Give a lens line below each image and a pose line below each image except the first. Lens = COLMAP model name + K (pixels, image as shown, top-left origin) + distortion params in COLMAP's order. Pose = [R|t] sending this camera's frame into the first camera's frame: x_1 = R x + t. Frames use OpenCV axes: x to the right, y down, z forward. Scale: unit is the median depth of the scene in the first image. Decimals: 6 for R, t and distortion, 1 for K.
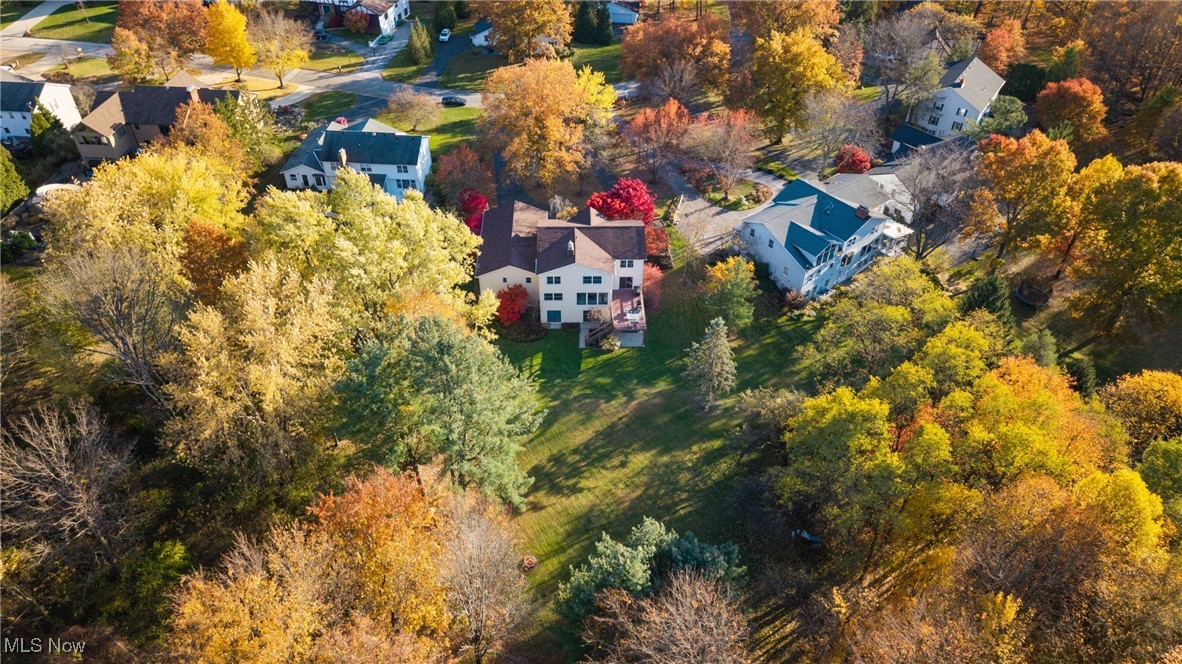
lens RADIAL K [[783.7, 0, 591.0], [0, 783.7, 332.0], [0, 0, 1]] dist [0.002519, 0.000133]
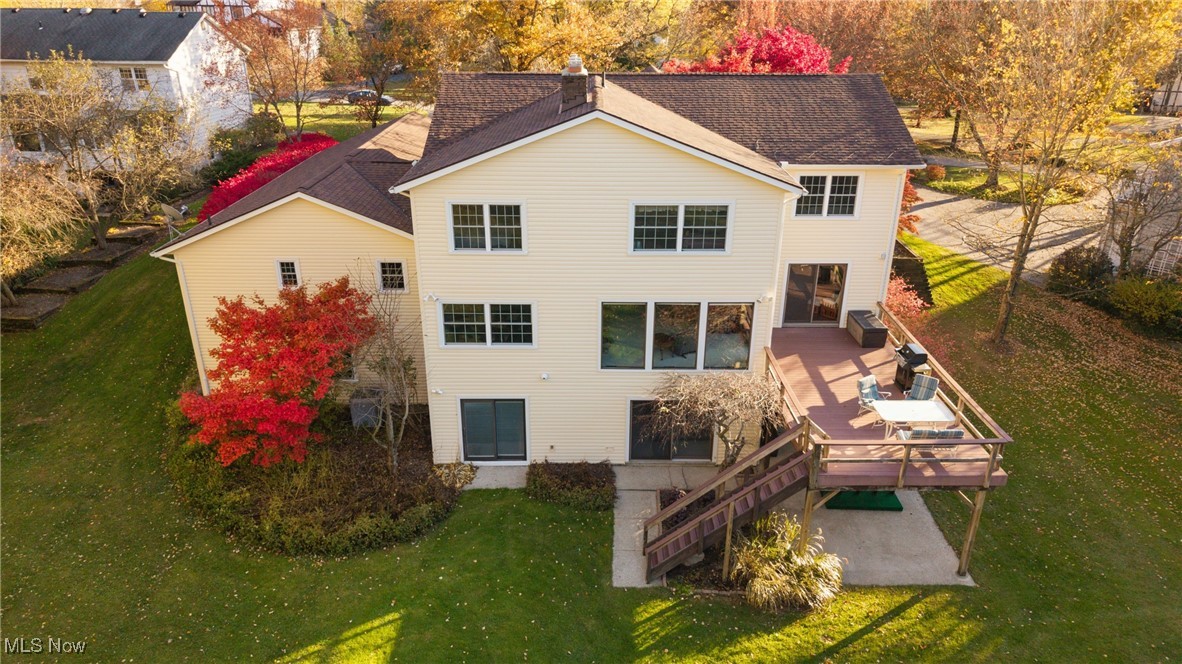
lens RADIAL K [[783.7, 0, 591.0], [0, 783.7, 332.0], [0, 0, 1]] dist [0.002519, 0.000133]
pose [[0.999532, 0.007034, -0.029767, -0.014637], [-0.015468, 0.955820, -0.293545, 0.016851], [0.026387, 0.293869, 0.955482, 0.798988]]
